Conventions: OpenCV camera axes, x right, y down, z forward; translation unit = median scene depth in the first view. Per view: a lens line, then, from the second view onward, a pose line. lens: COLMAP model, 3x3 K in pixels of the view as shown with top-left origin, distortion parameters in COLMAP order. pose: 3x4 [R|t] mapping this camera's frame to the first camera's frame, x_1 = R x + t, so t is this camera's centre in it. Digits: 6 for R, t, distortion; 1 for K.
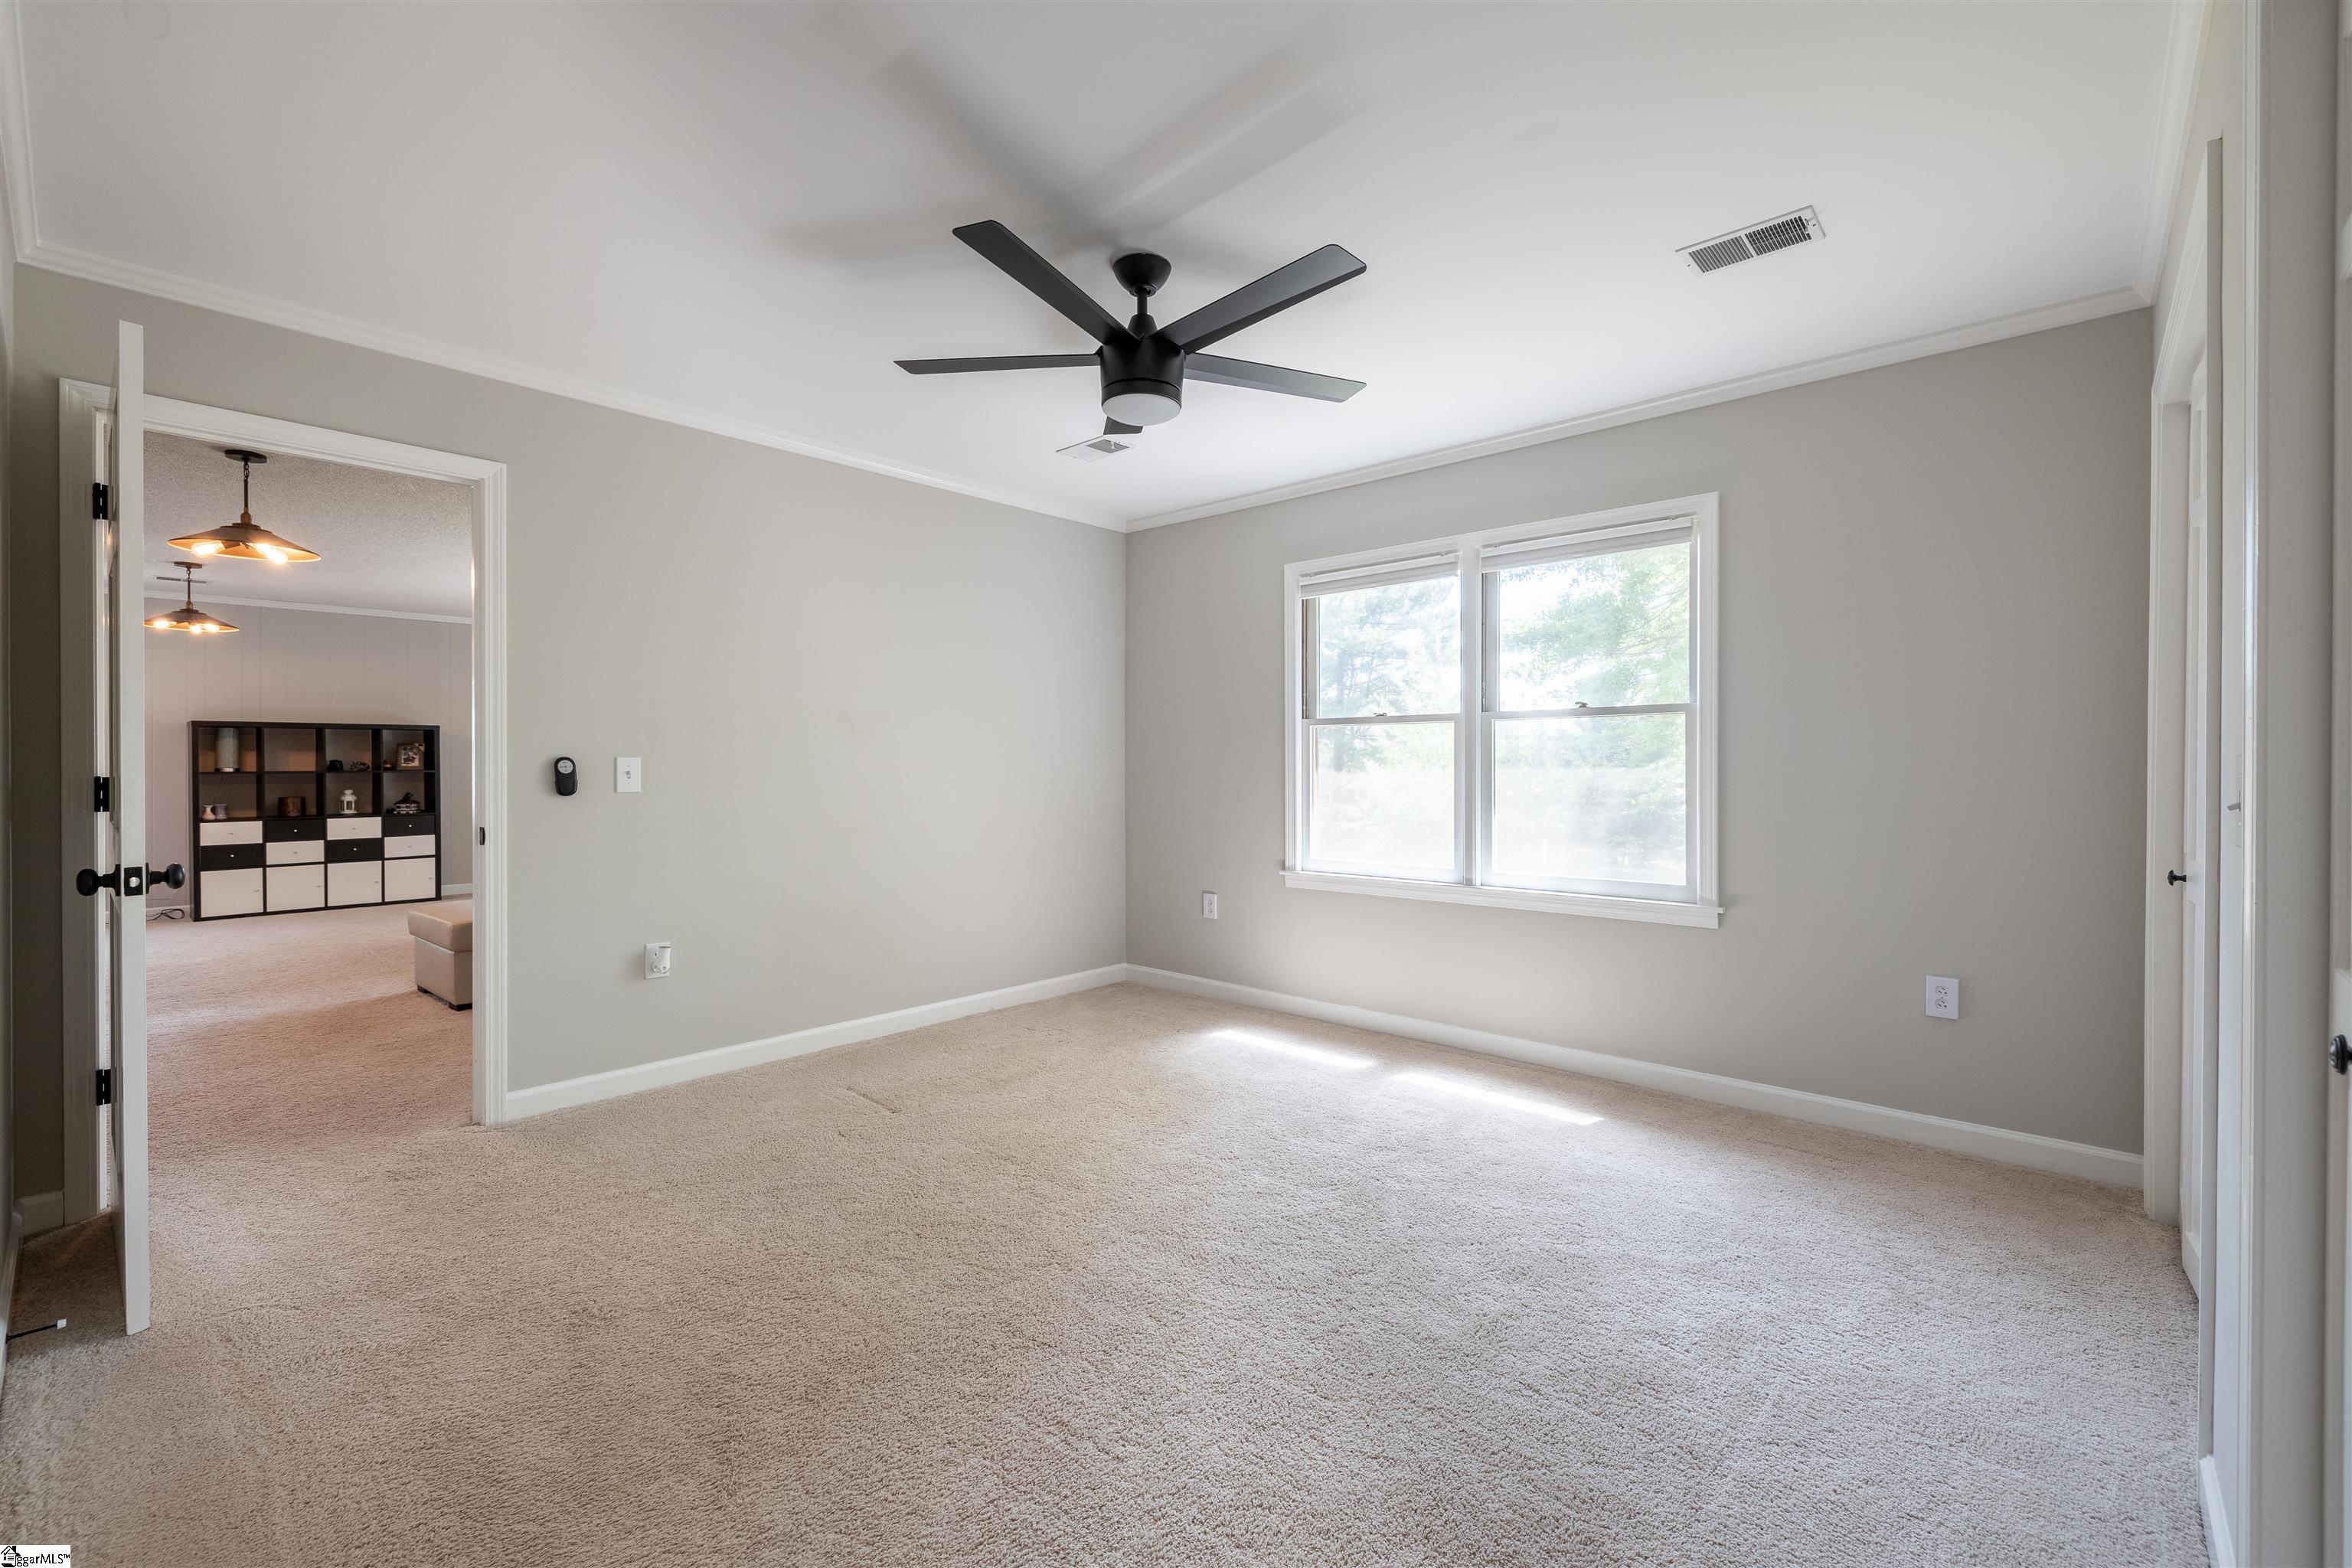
lens RADIAL K [[984.5, 0, 1171.6], [0, 984.5, 775.6], [0, 0, 1]] dist [-0.004663, -0.000117]
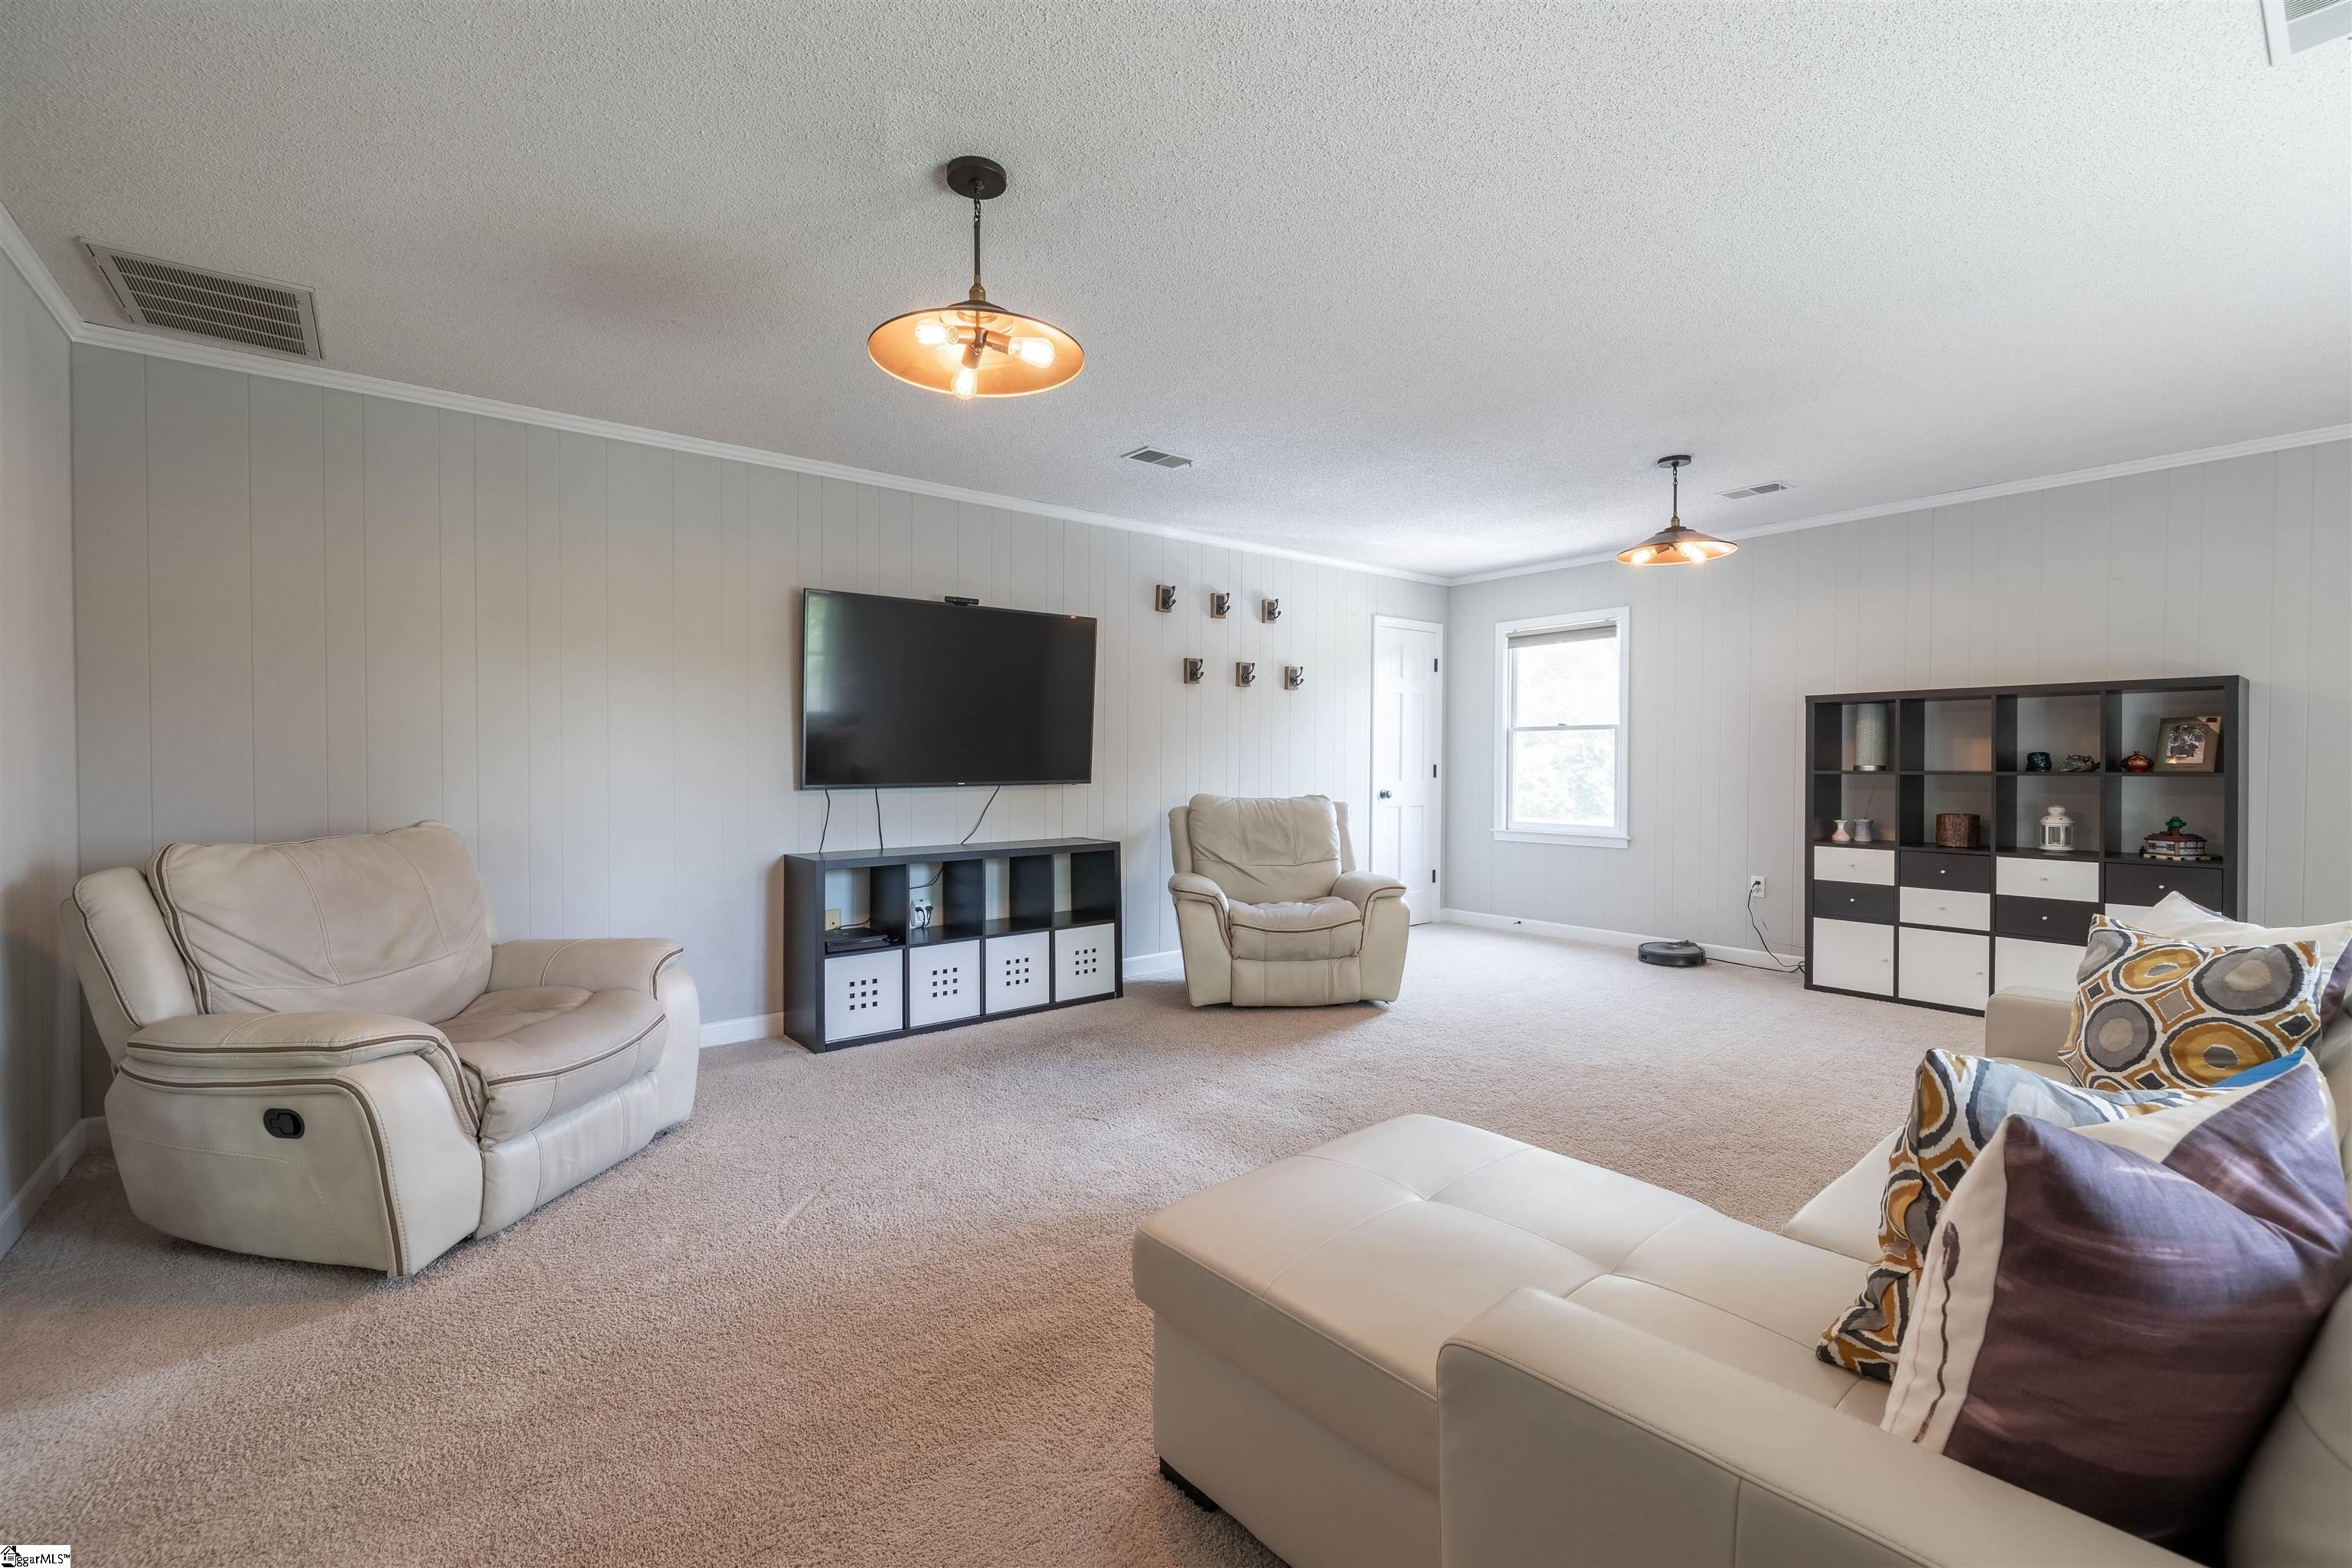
lens RADIAL K [[984.5, 0, 1171.6], [0, 984.5, 767.7], [0, 0, 1]] dist [-0.004663, -0.000117]
pose [[-0.153025, 0.014428, -0.988117, -0.233806], [-0.007784, 0.999845, 0.015805, -0.011970], [0.988192, 0.010110, -0.152889, 0.614882]]
